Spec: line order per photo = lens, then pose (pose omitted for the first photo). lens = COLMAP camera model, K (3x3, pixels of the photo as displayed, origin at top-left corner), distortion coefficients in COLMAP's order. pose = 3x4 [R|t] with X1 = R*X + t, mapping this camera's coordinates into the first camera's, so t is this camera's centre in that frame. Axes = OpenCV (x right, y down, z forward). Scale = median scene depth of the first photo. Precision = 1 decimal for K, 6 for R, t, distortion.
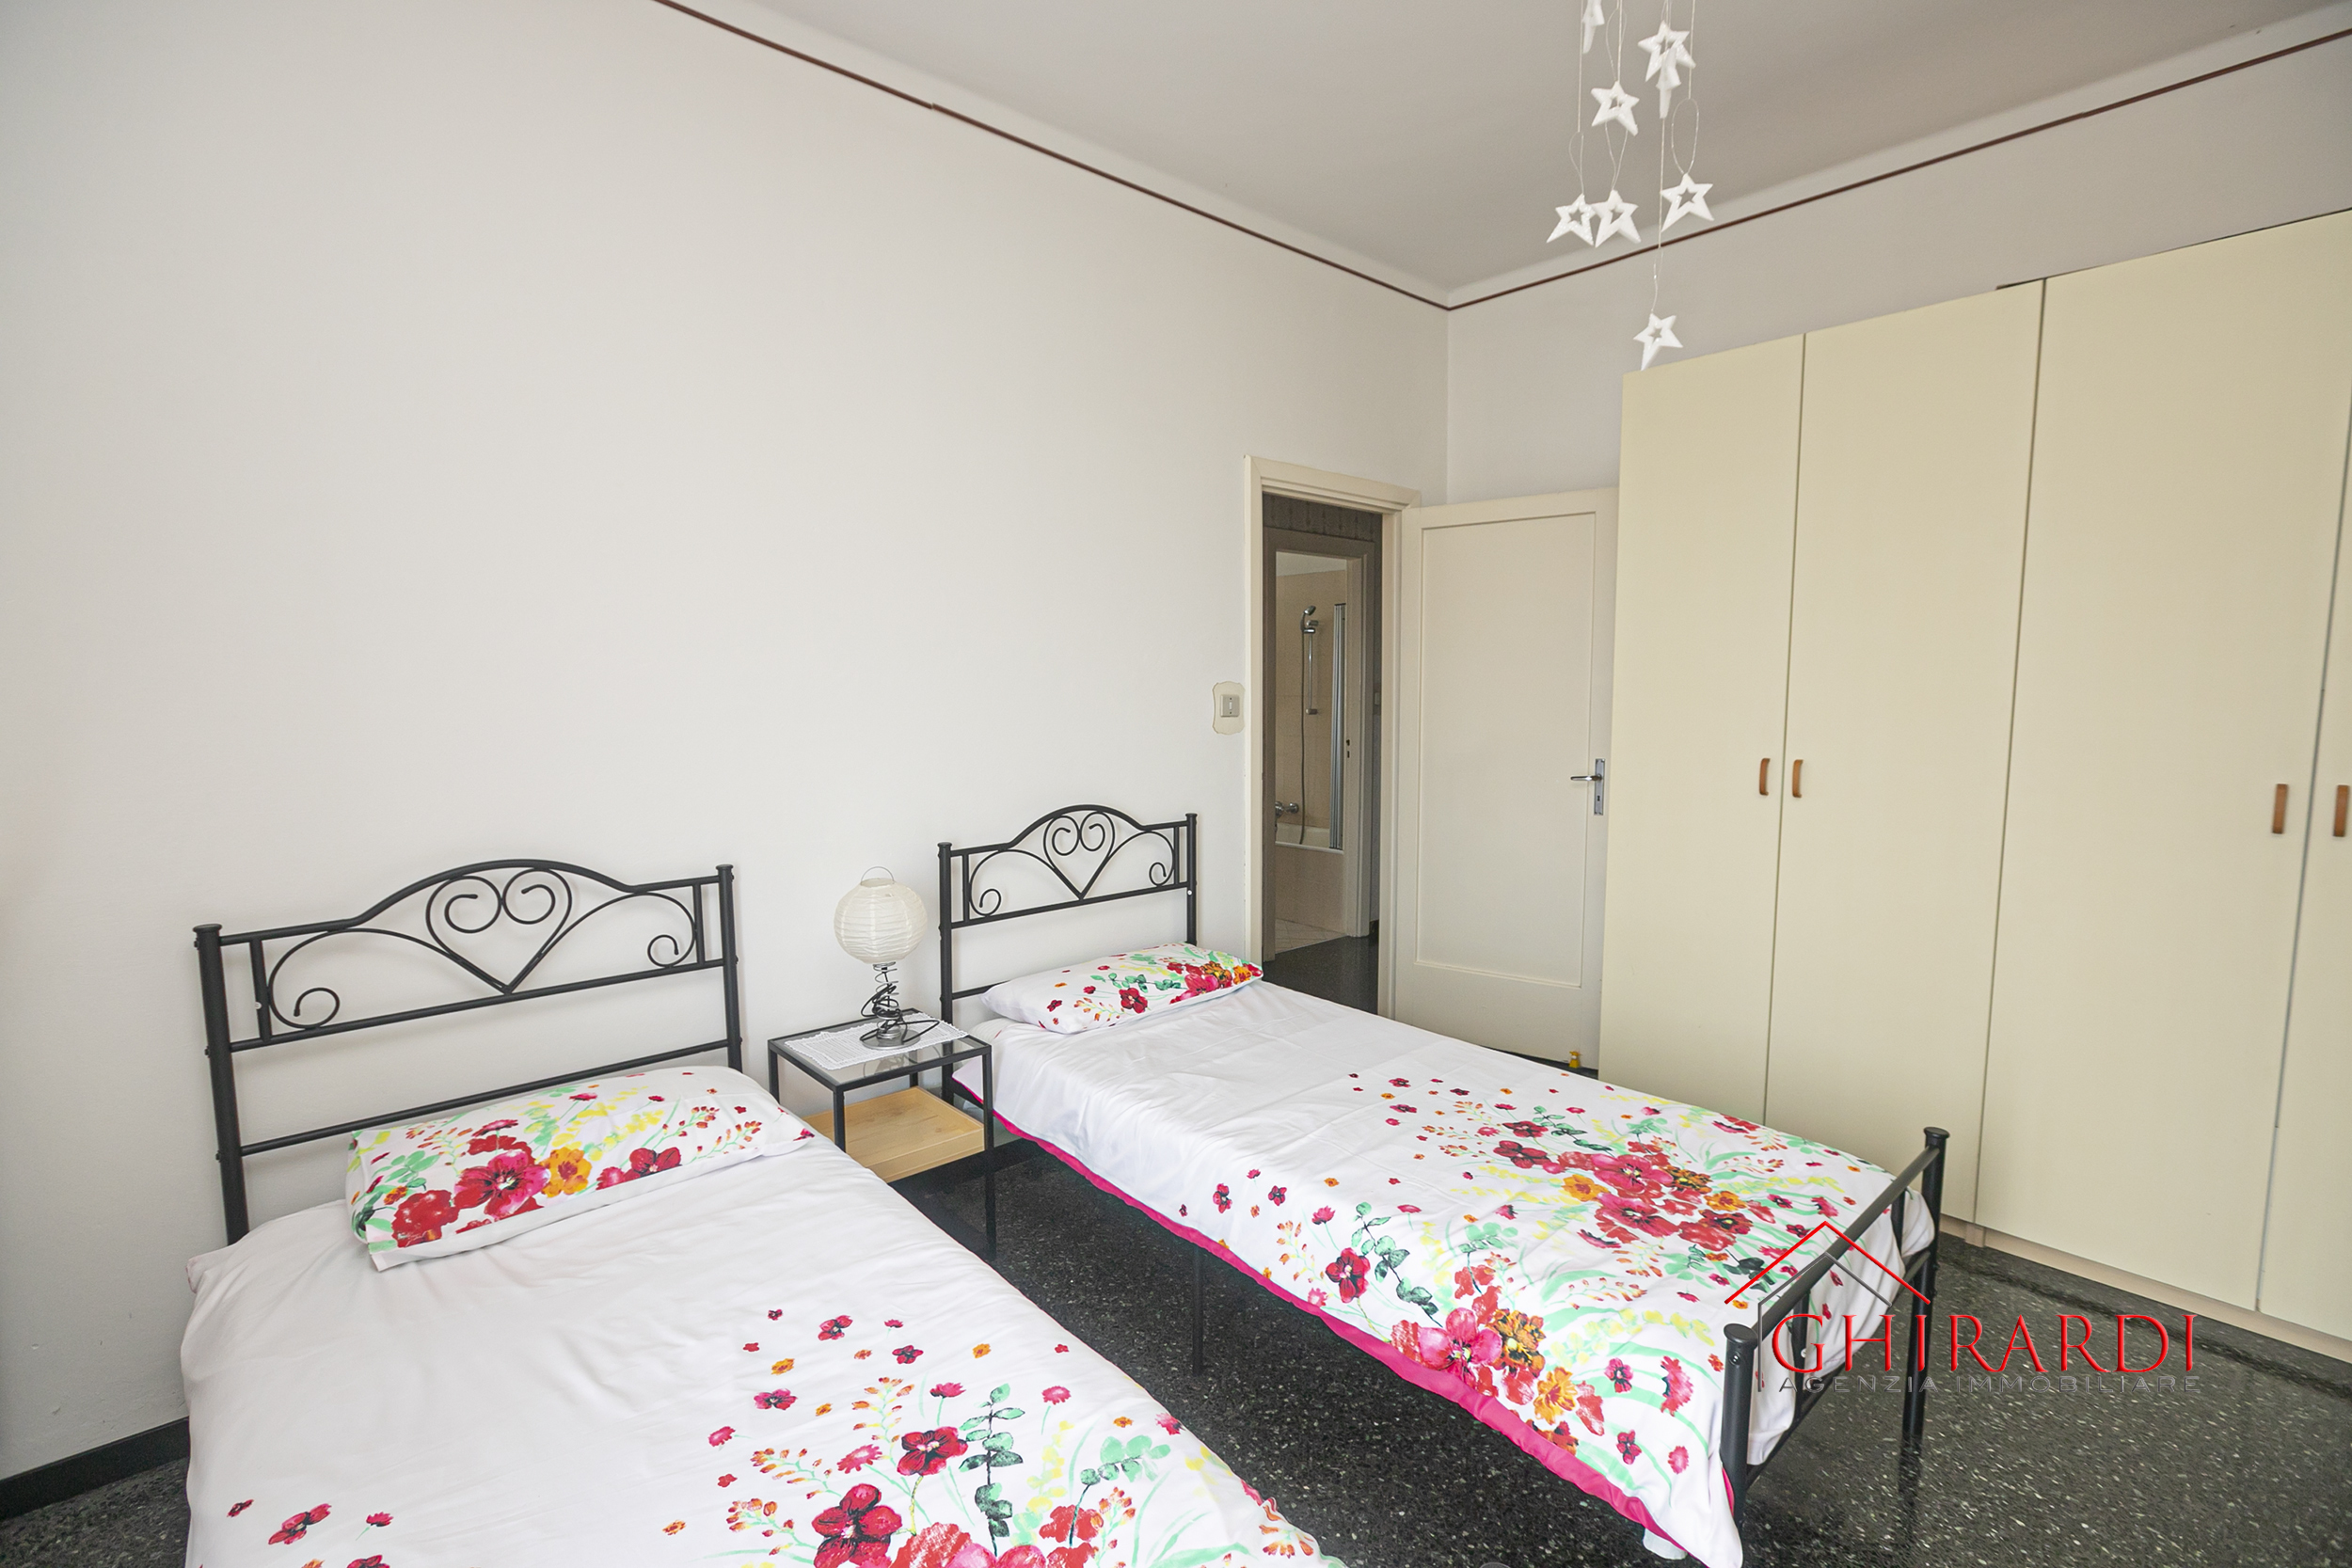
lens RADIAL K [[1055.9, 0, 1165.5], [0, 1055.9, 786.9], [0, 0, 1]] dist [-0.032124, 0.019675]
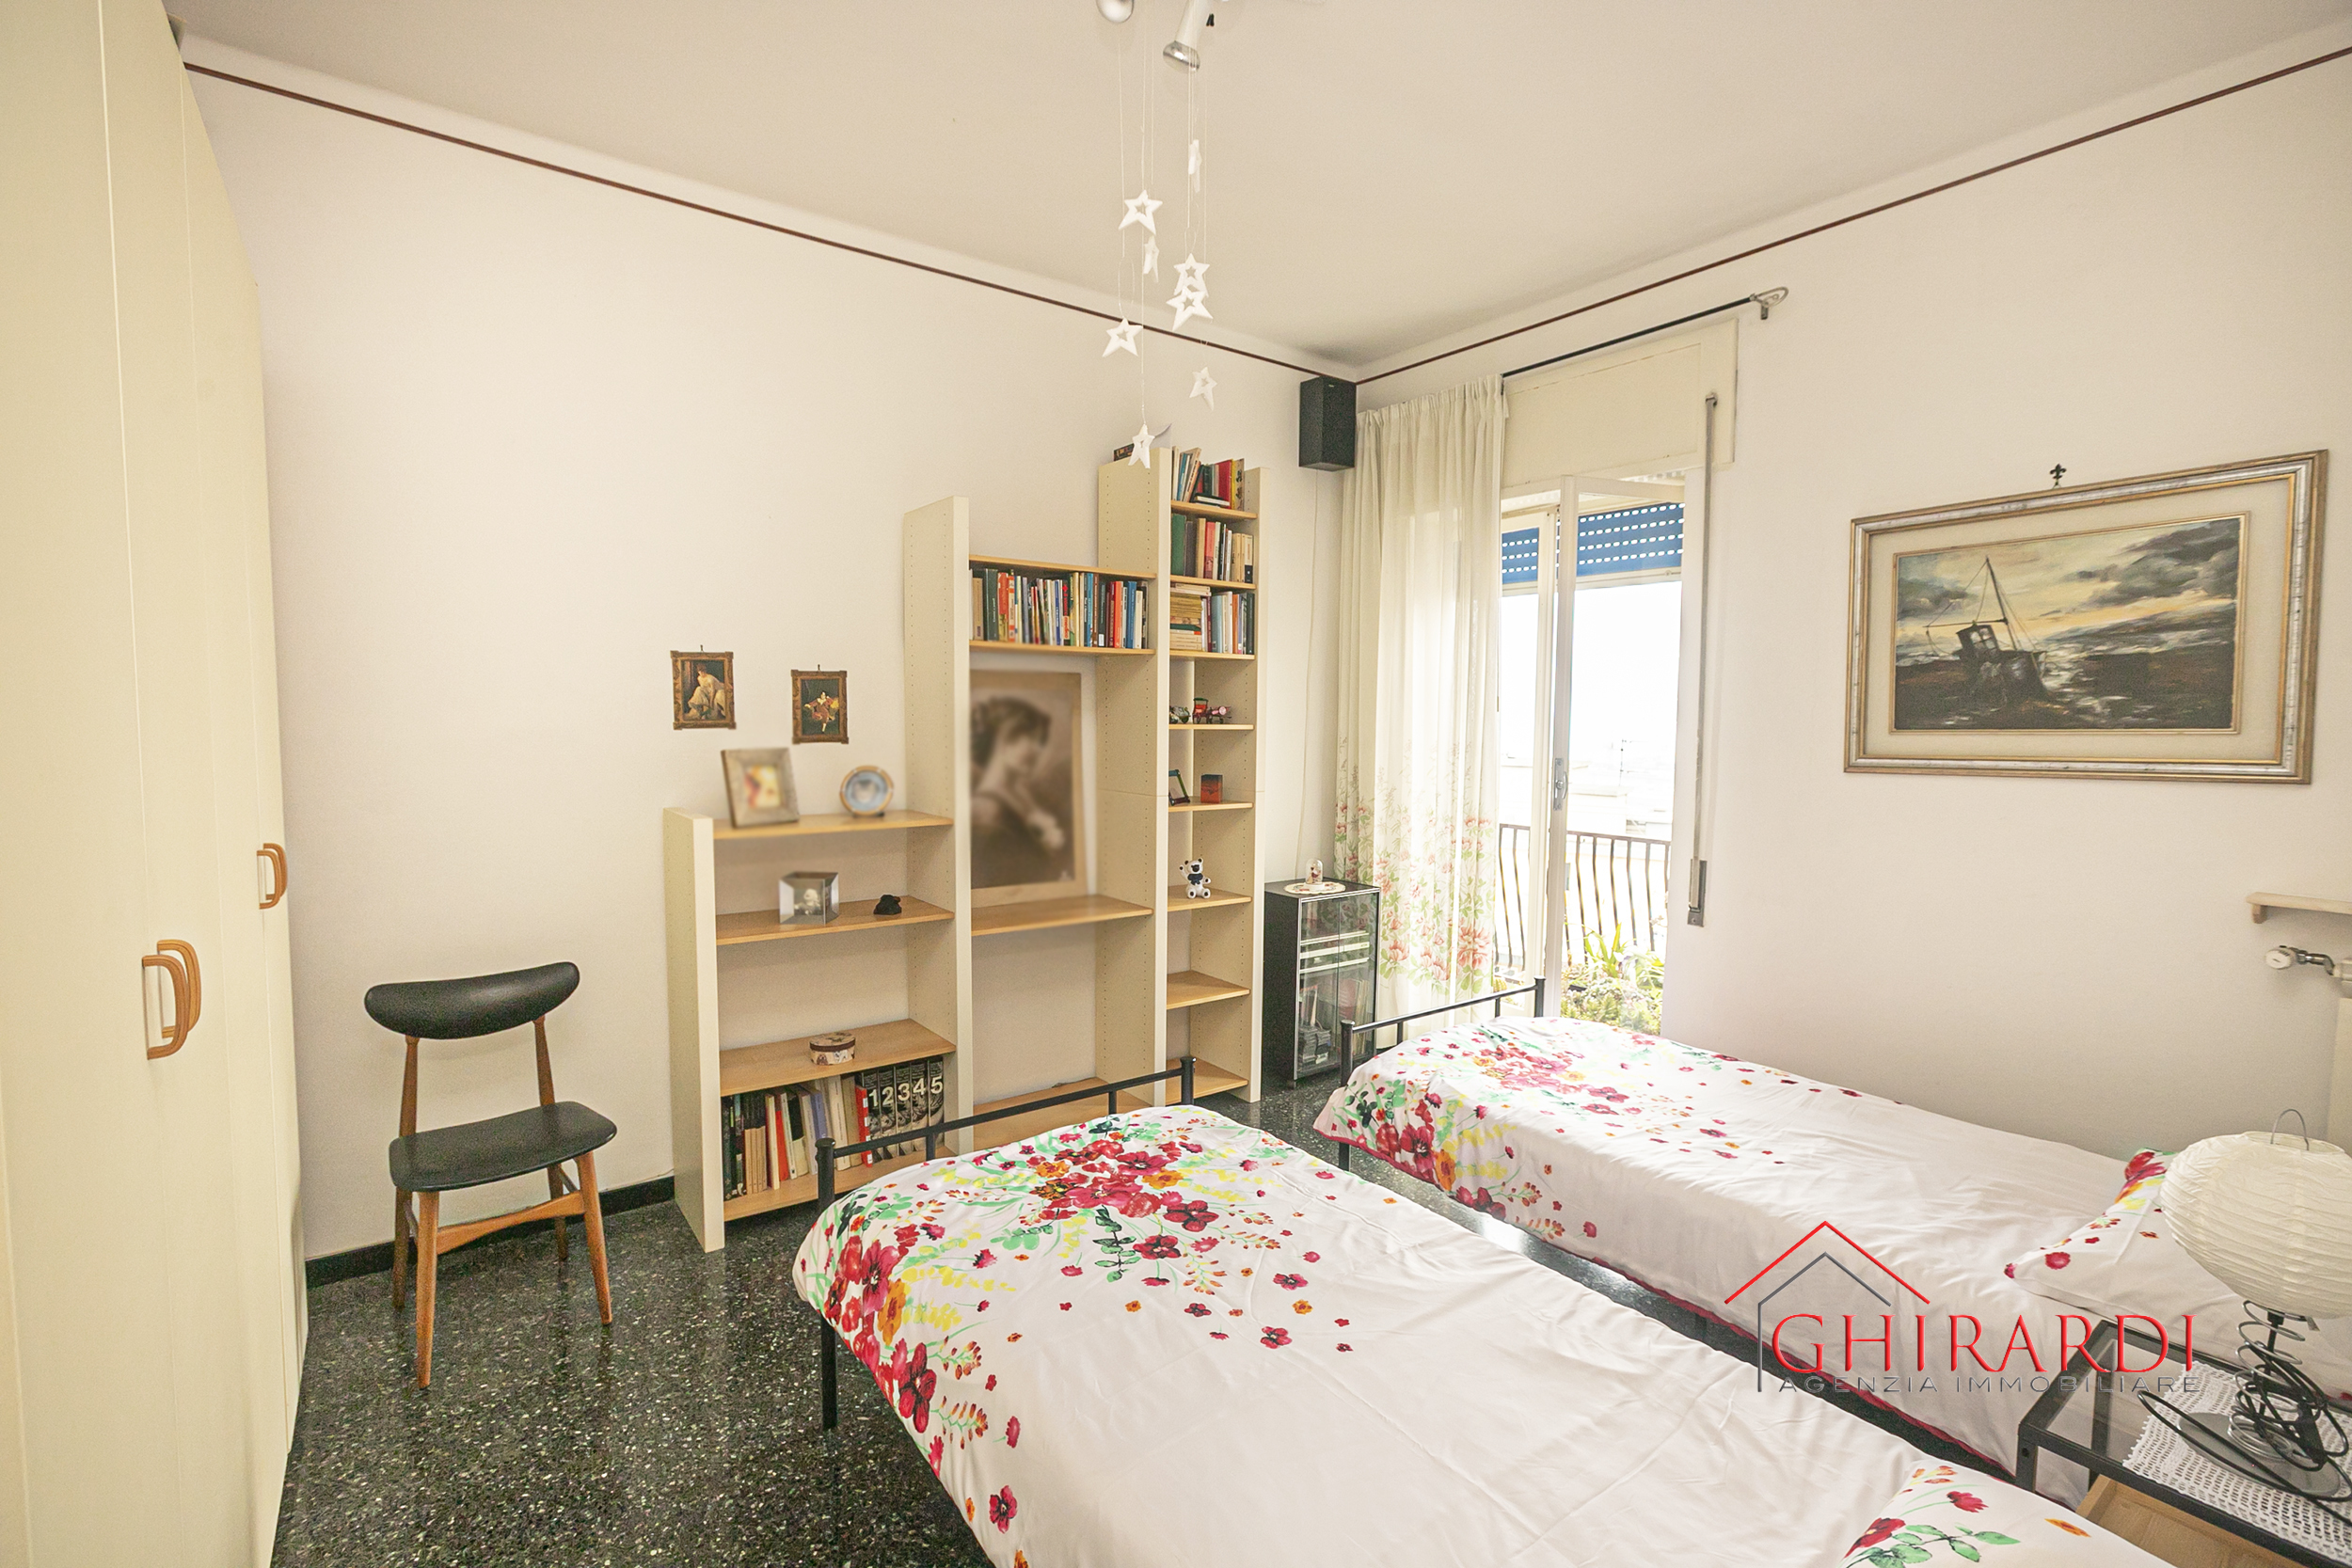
lens RADIAL K [[1055.9, 0, 1165.5], [0, 1055.9, 786.9], [0, 0, 1]] dist [-0.032124, 0.019675]
pose [[-0.996033, -0.005055, 0.088846, 0.287966], [0.010045, 0.985619, 0.168684, -0.214315], [-0.088421, 0.168907, -0.981658, 1.961222]]
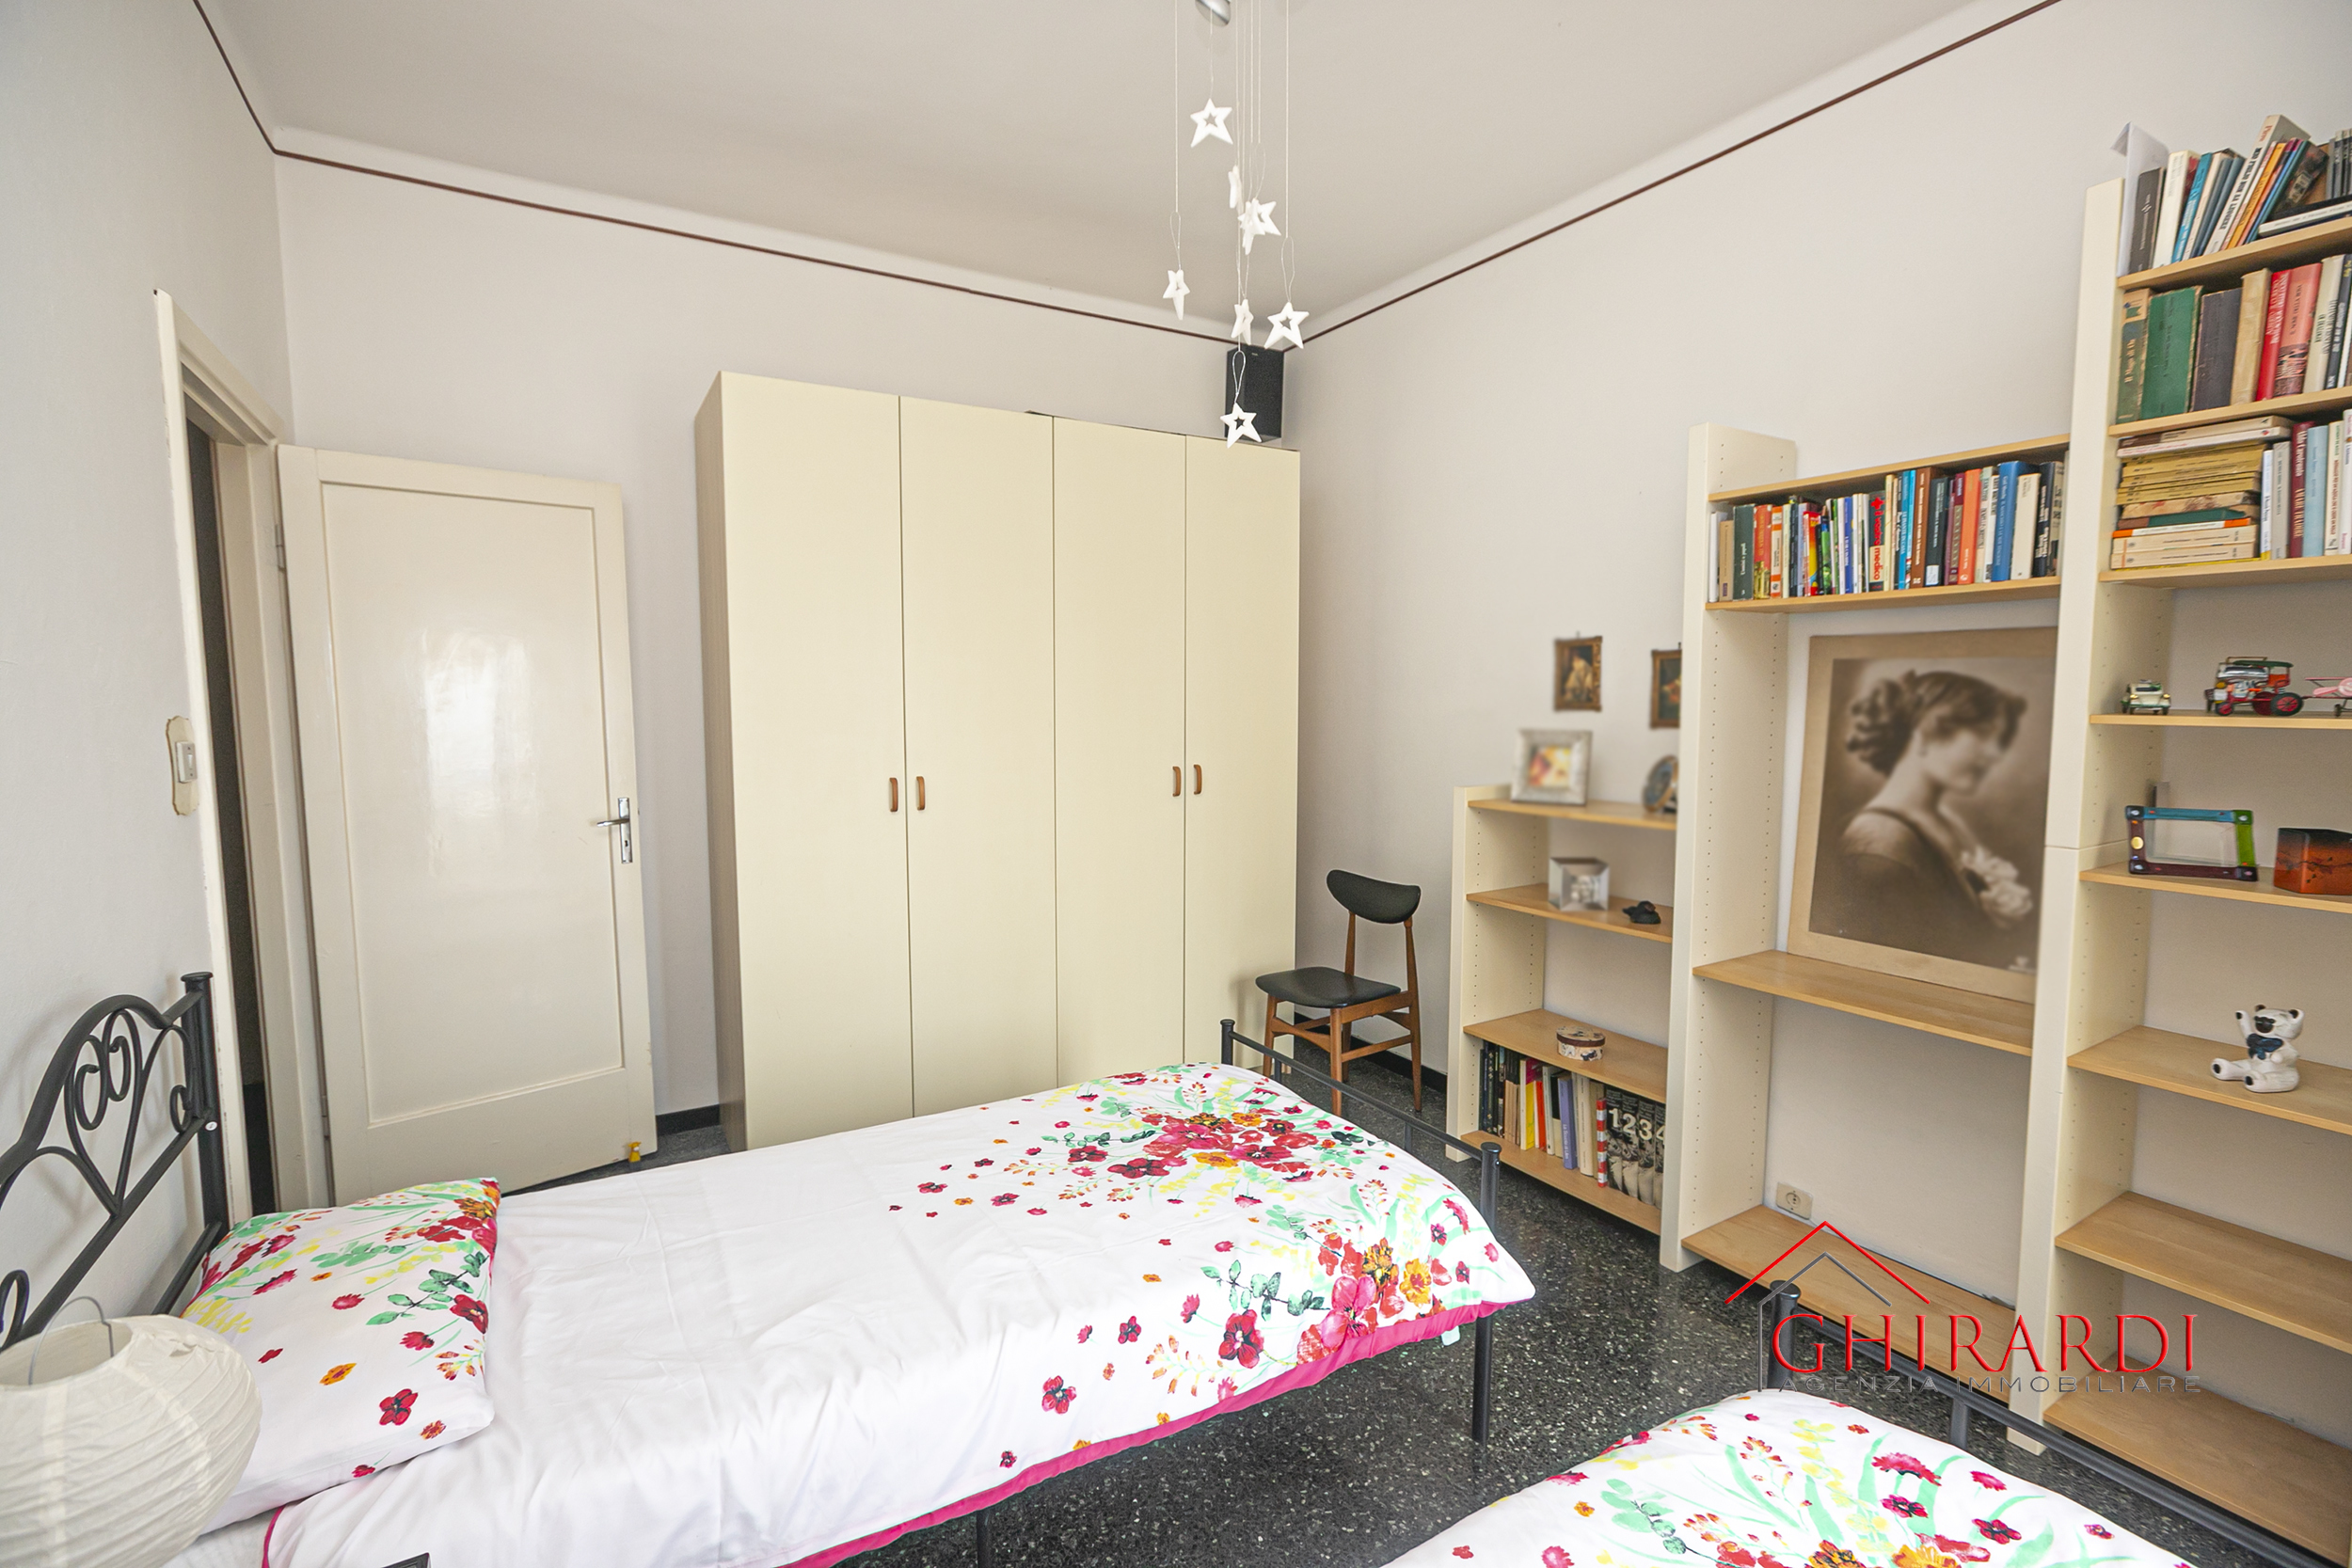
lens RADIAL K [[1055.9, 0, 1165.5], [0, 1055.9, 786.9], [0, 0, 1]] dist [-0.032124, 0.019675]
pose [[0.183097, -0.078406, 0.979963, -0.662237], [0.098302, 0.993279, 0.061104, -0.085665], [-0.978168, 0.085144, 0.189574, 0.774513]]
